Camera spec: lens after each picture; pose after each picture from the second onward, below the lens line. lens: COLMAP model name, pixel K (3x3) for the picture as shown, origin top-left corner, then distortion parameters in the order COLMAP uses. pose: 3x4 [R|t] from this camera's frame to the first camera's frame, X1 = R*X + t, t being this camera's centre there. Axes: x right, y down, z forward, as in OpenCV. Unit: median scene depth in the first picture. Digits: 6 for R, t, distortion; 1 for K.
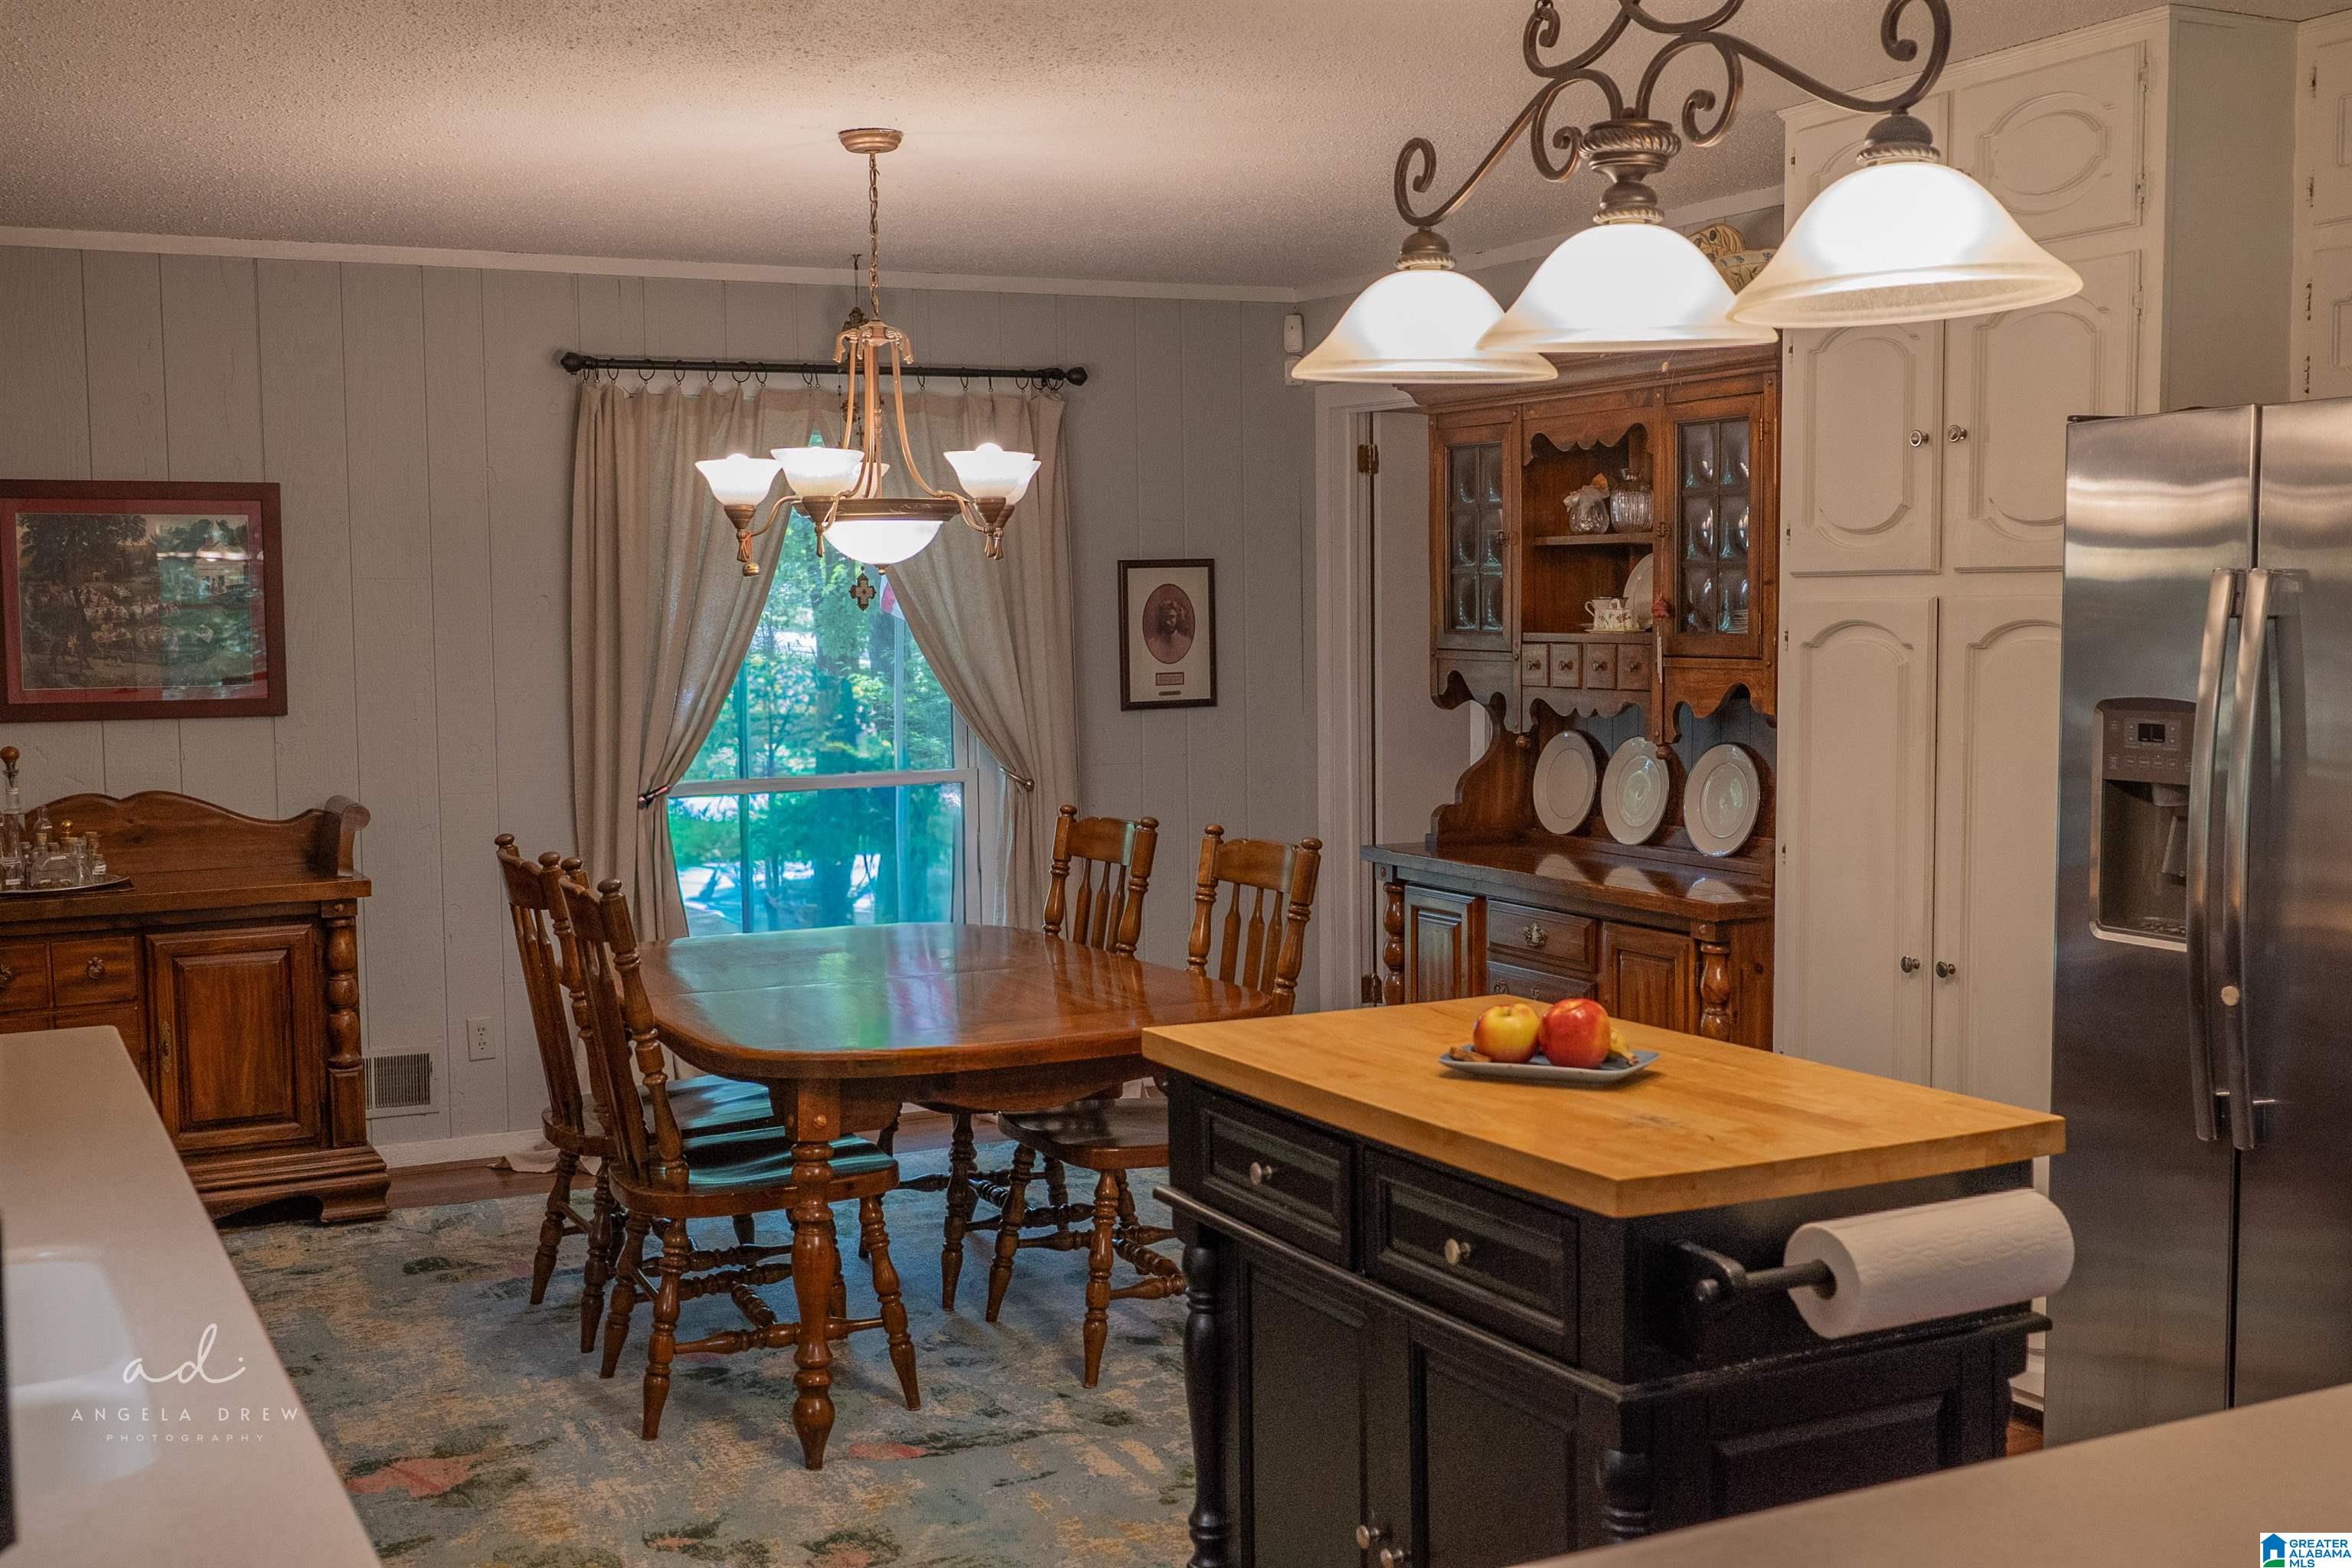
lens RADIAL K [[2518.4, 0, 1174.0], [0, 2518.4, 789.1], [0, 0, 1]] dist [-0.013126, 0.000000]
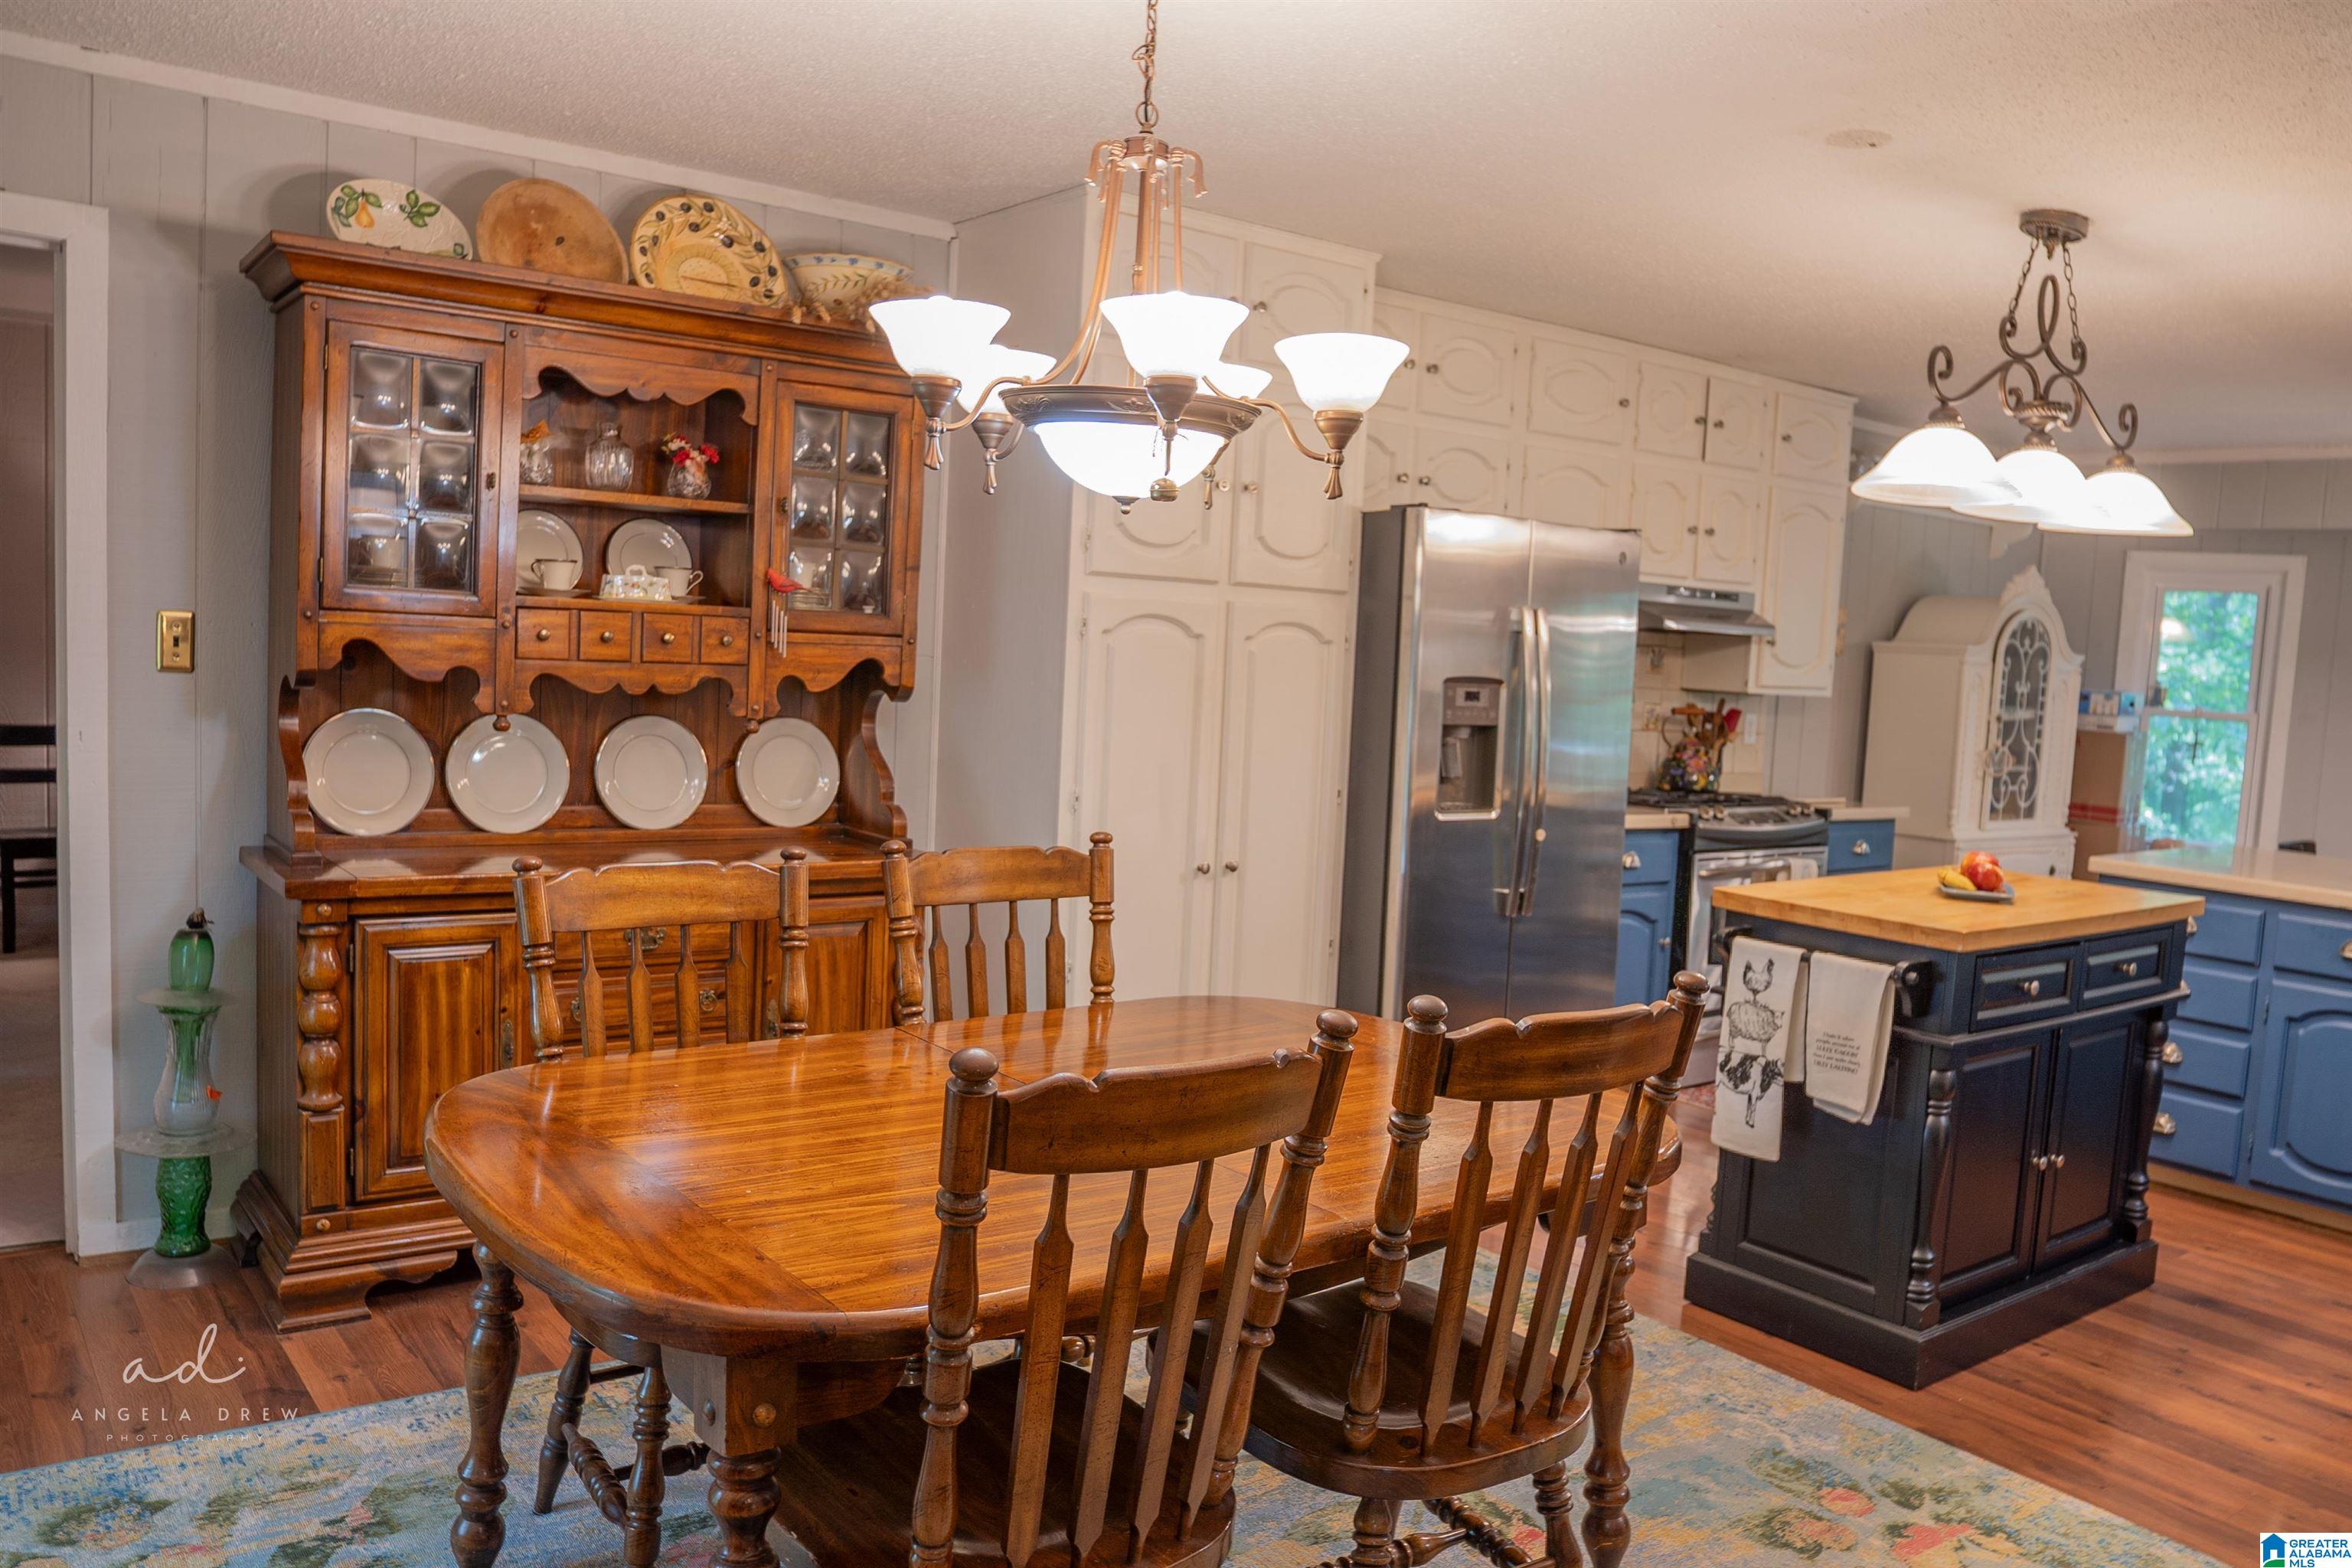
lens RADIAL K [[1771.0, 0, 1182.0], [0, 1771.0, 805.5], [0, 0, 1]] dist [-0.095943, 0.060569]
pose [[-0.186512, -0.092822, 0.978058, -0.615760], [0.021316, 0.994910, 0.098486, -0.056931], [-0.982221, 0.039217, -0.183584, 1.127343]]
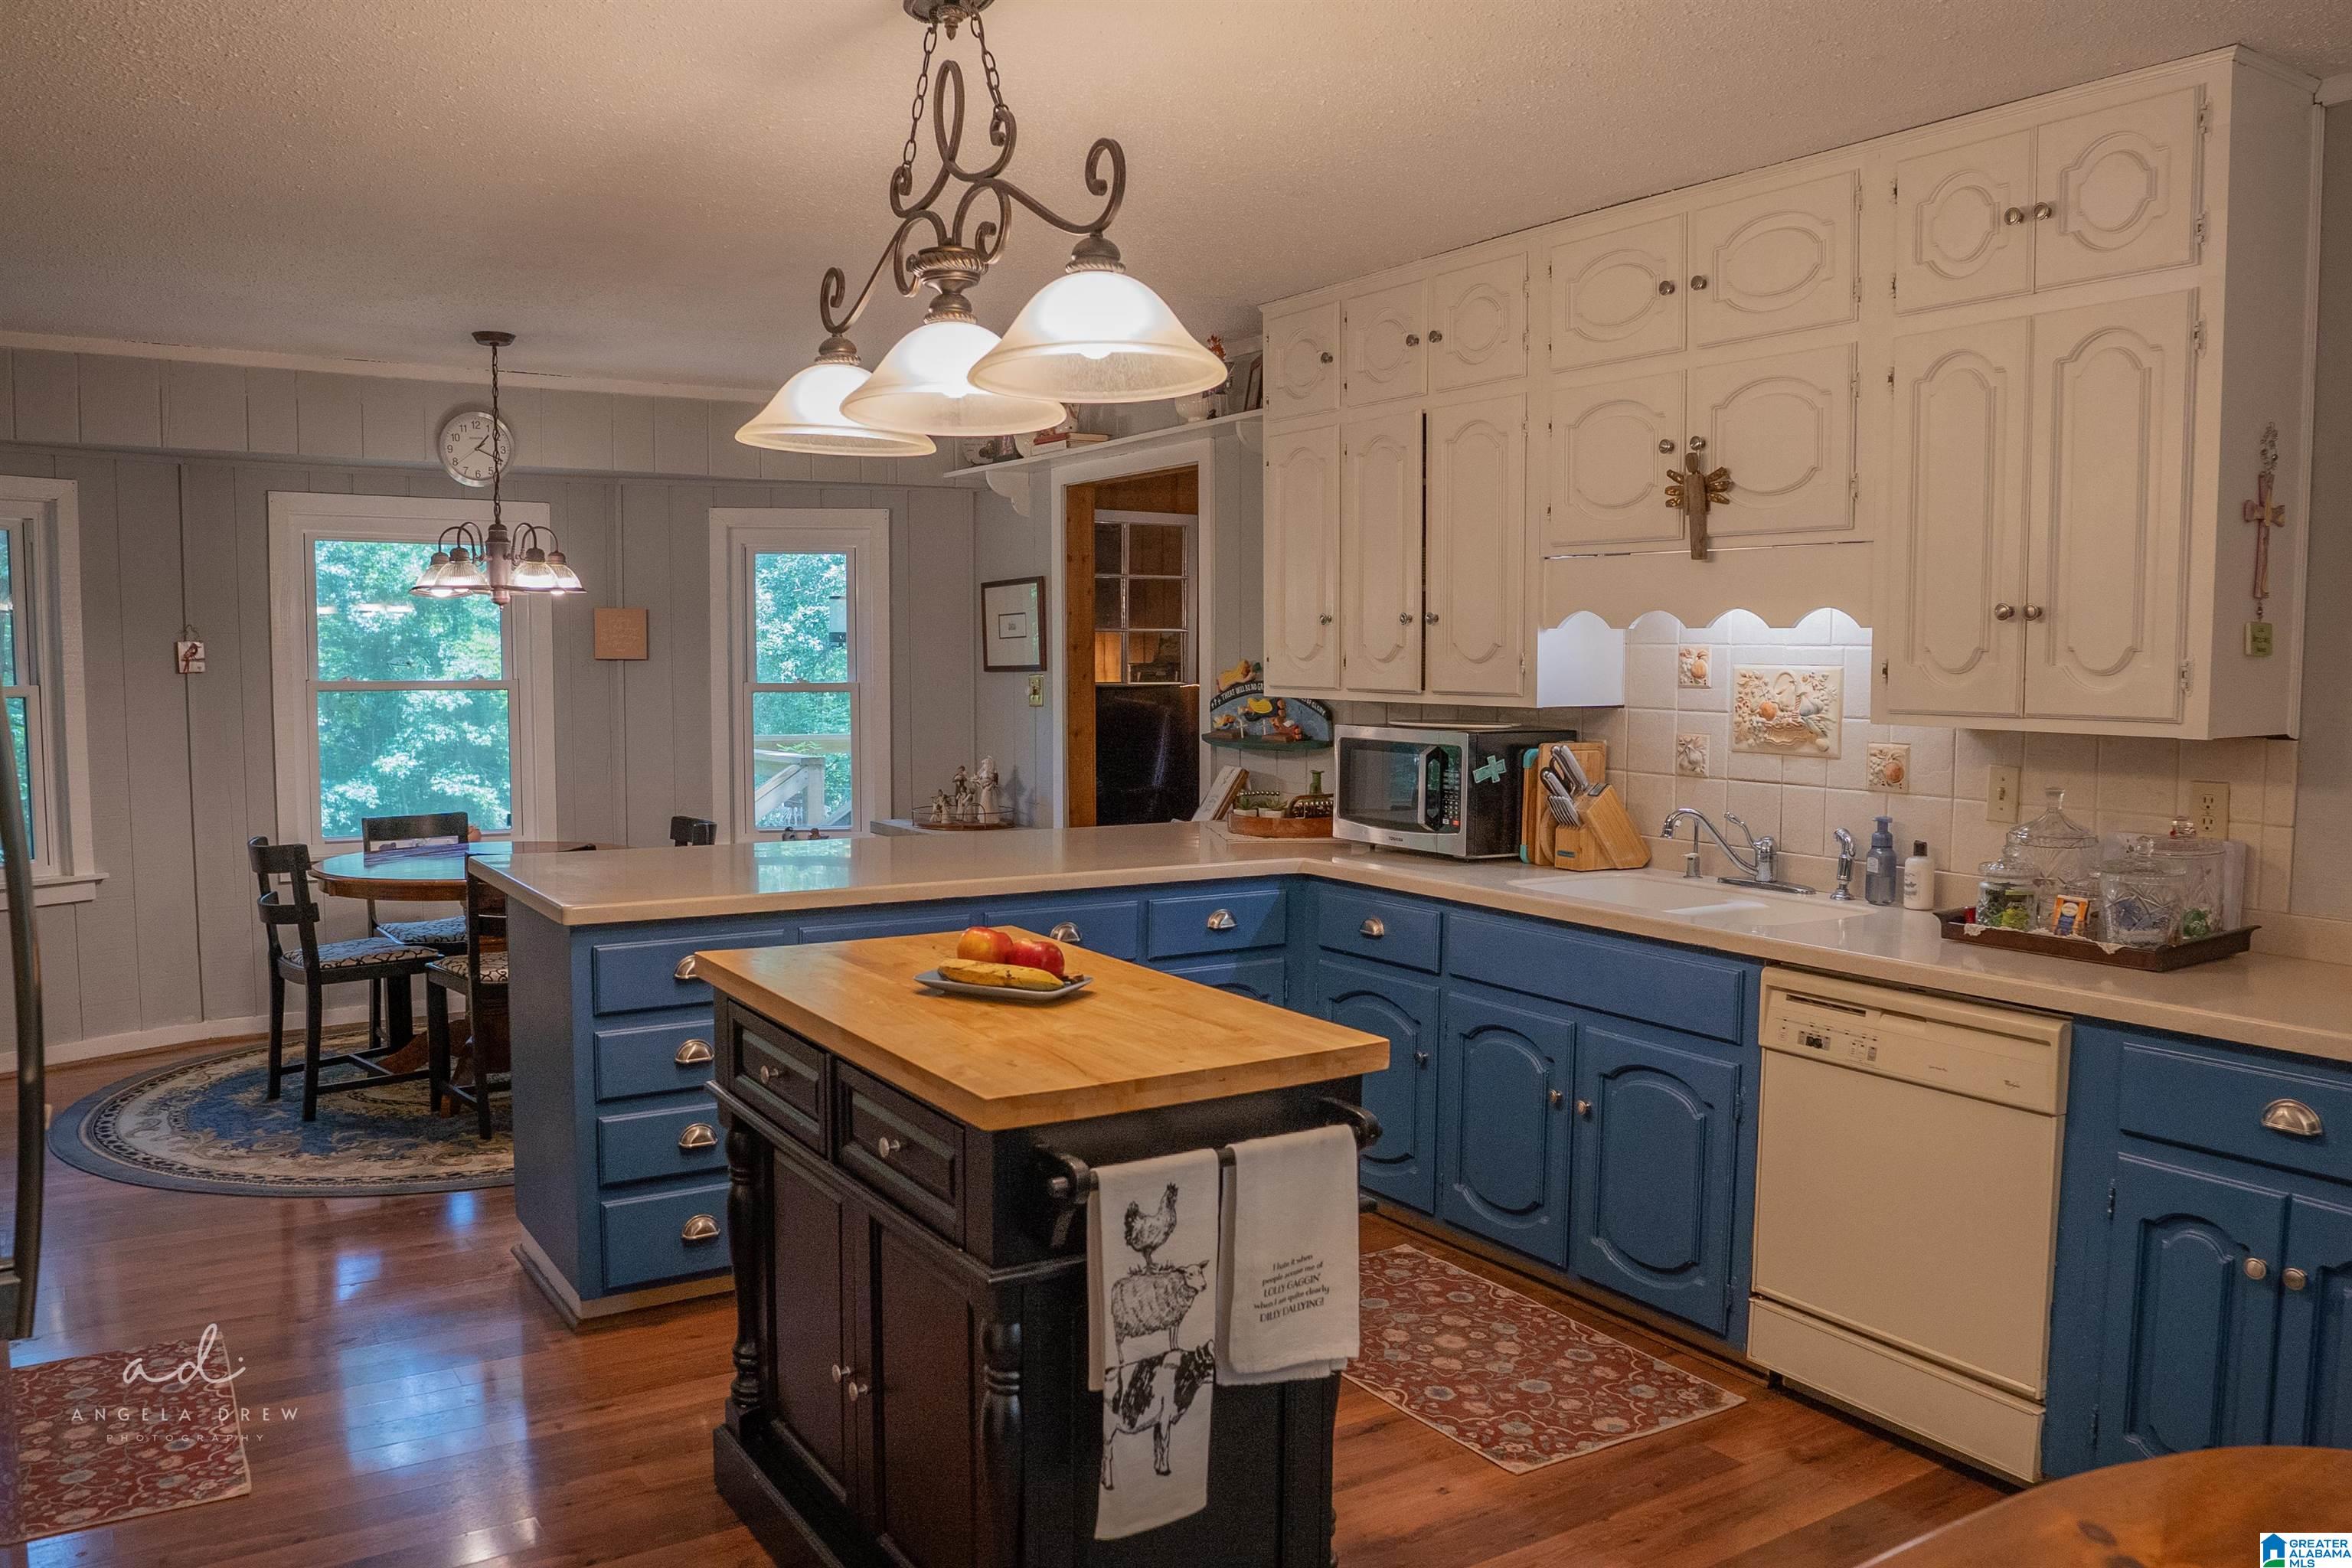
lens RADIAL K [[1771.0, 0, 1174.5], [0, 1771.0, 800.1], [0, 0, 1]] dist [-0.095943, 0.060569]
pose [[-0.993846, 0.017596, -0.109365, 0.100231], [0.000476, 0.987972, 0.154631, -0.070675], [0.110770, 0.153627, -0.981901, 1.151329]]
